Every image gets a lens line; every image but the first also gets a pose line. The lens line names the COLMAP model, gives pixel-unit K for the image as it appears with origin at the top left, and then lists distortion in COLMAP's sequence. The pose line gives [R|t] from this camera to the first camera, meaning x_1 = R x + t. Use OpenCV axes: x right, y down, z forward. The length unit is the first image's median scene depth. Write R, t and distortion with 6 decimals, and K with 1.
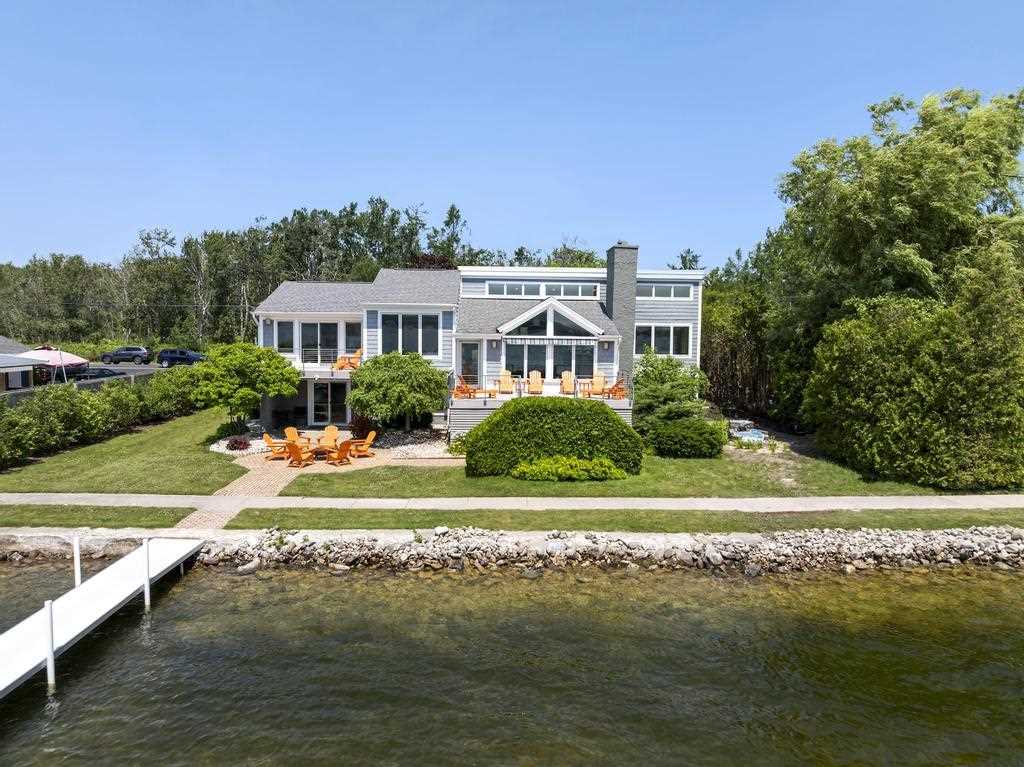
lens RADIAL K [[710.2, 0, 512.0], [0, 710.2, 383.5], [0, 0, 1]] dist [-0.061851, -0.001385]
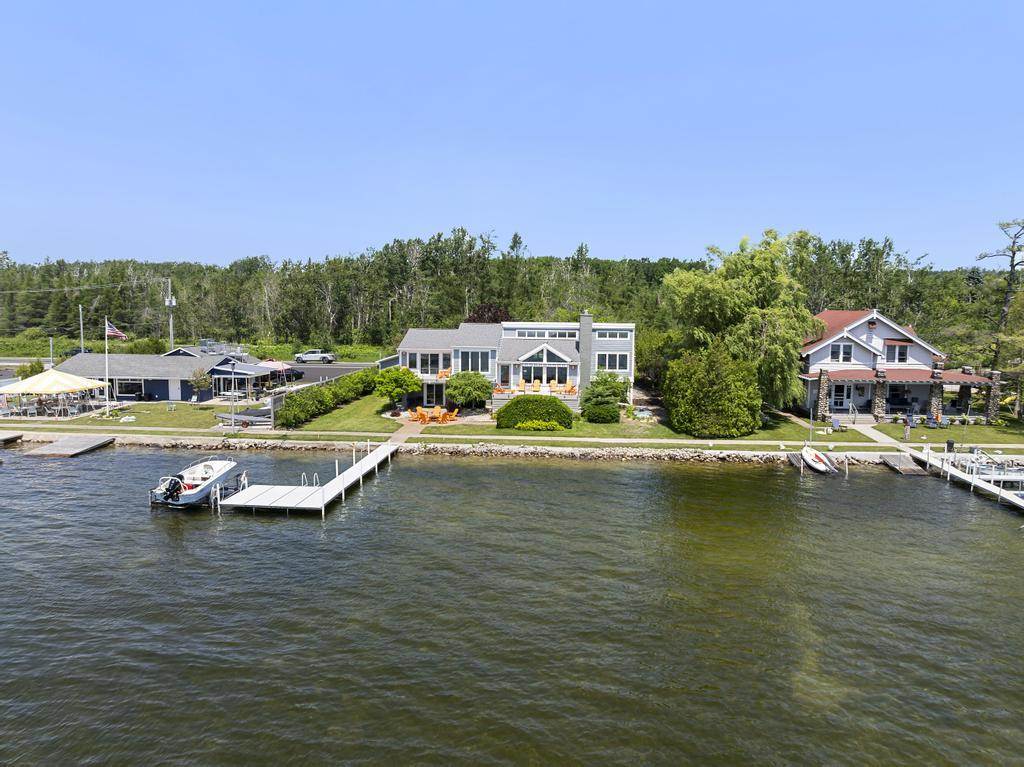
lens RADIAL K [[710.2, 0, 512.0], [0, 710.2, 383.5], [0, 0, 1]] dist [-0.061851, -0.001385]
pose [[0.993896, 0.009409, -0.109919, 0.185532], [-0.006565, 0.999635, 0.026207, -0.060295], [0.110126, -0.025325, 0.993595, -1.006673]]
